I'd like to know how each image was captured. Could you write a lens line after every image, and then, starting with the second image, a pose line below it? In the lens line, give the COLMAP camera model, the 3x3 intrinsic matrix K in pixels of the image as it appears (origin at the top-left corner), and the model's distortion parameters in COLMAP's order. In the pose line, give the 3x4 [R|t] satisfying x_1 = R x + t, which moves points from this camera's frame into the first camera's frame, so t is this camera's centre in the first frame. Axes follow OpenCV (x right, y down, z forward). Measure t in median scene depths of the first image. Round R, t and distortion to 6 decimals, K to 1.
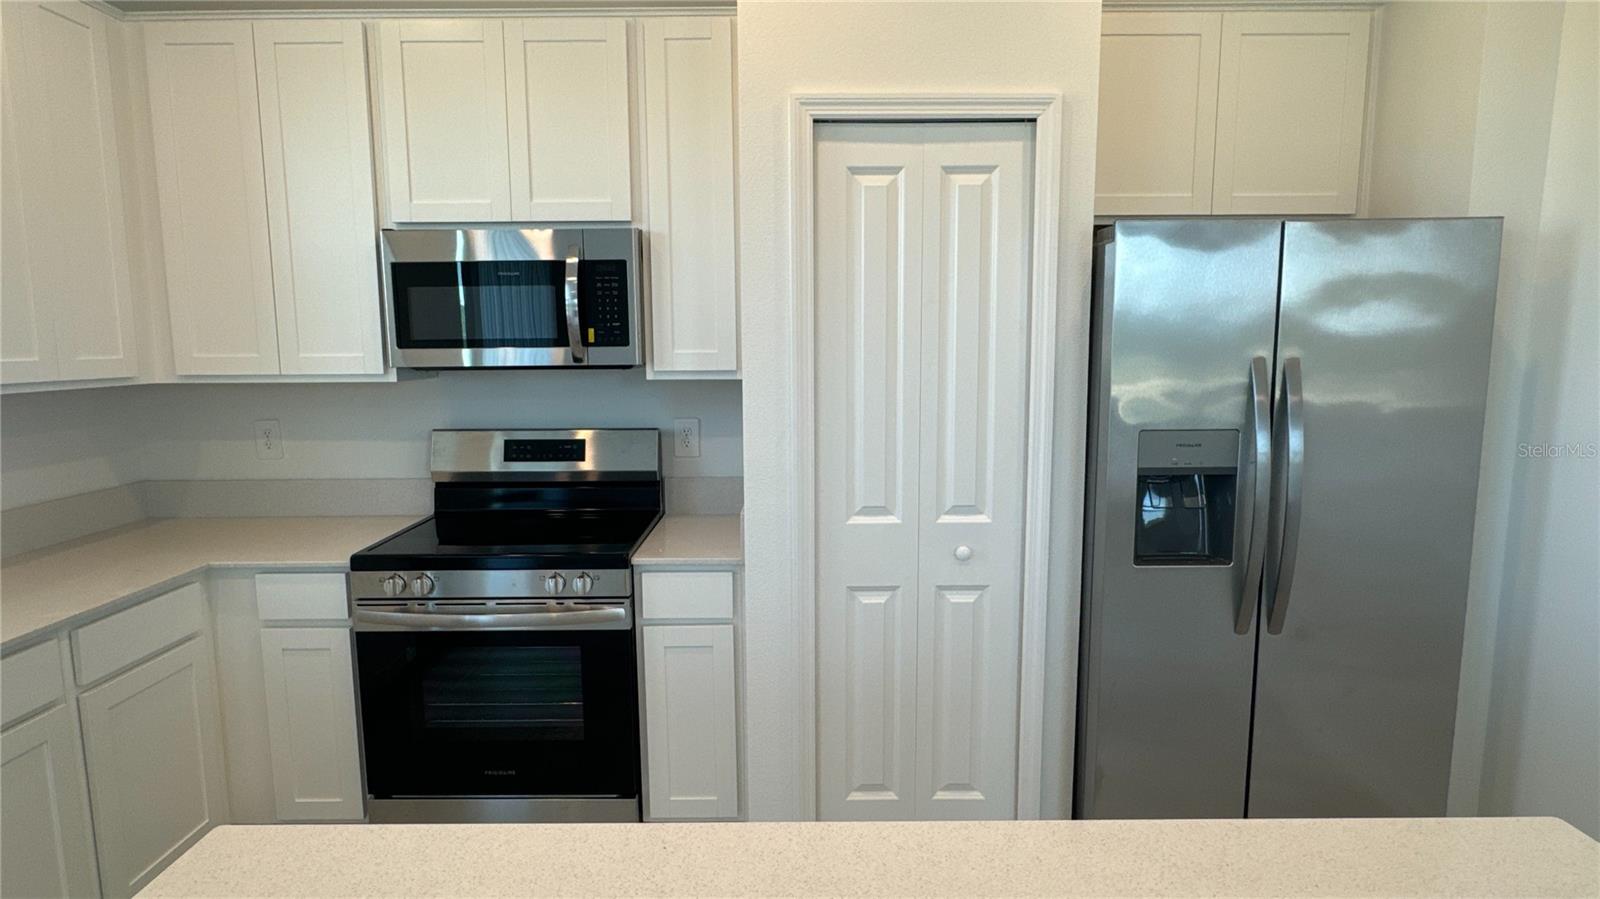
lens RADIAL K [[872.6, 0, 801.0], [0, 872.6, 452.6], [0, 0, 1]] dist [-0.006770, -0.000508]
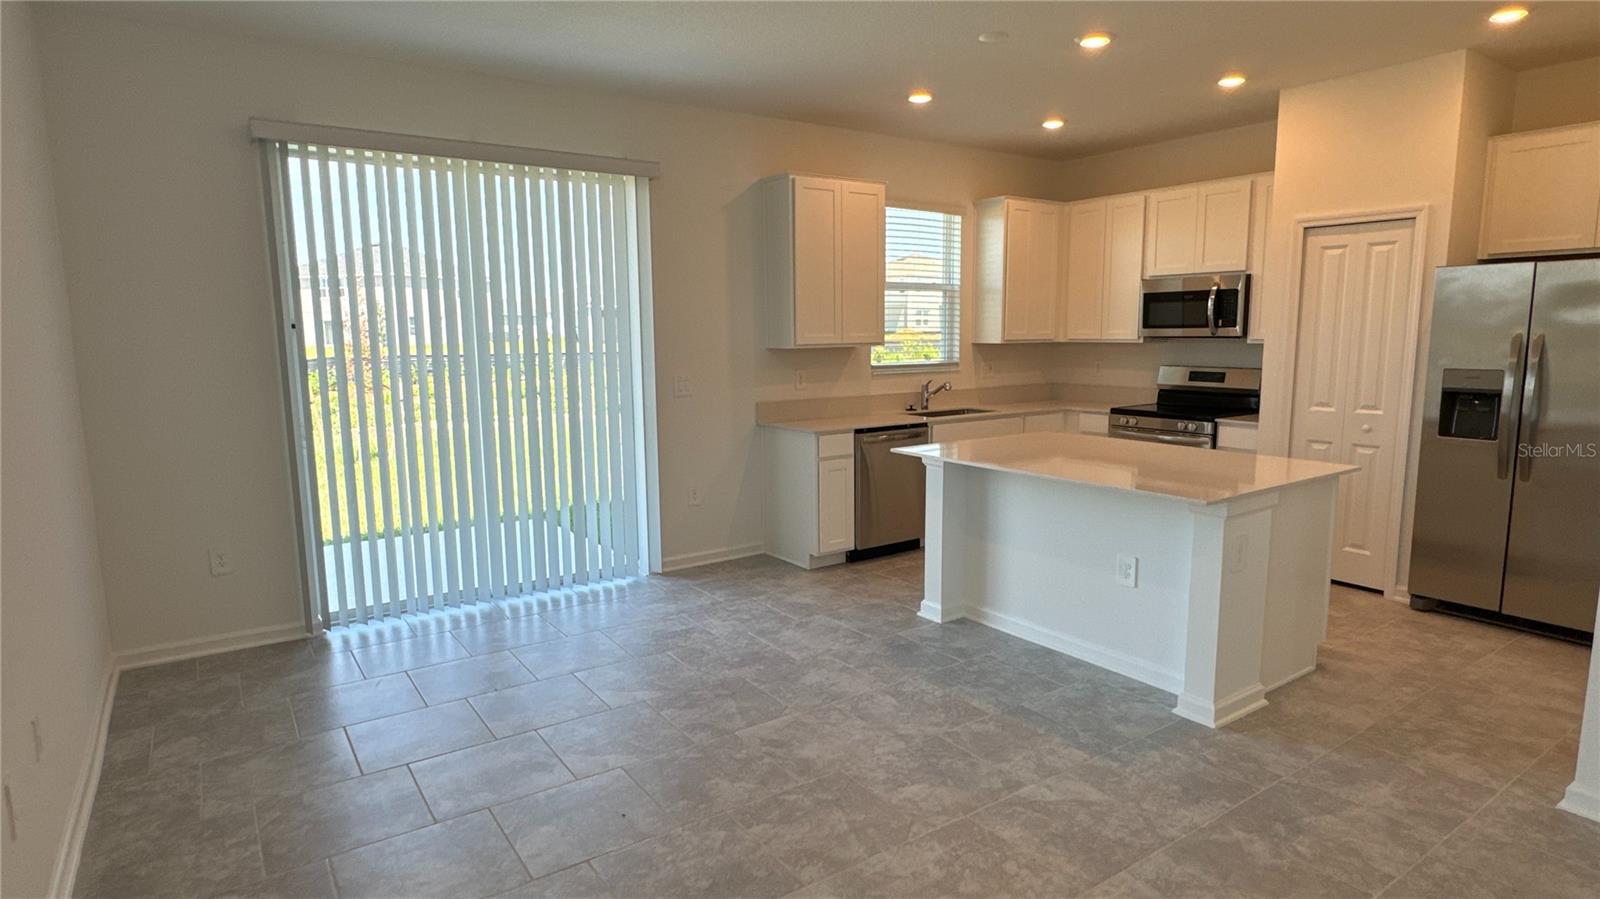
lens RADIAL K [[872.6, 0, 801.0], [0, 872.6, 452.6], [0, 0, 1]] dist [-0.006770, -0.000508]
pose [[0.573052, 0.114094, -0.811538, 1.021081], [-0.092906, 0.992922, 0.073991, 0.134245], [0.814236, 0.032996, 0.579596, -1.191765]]
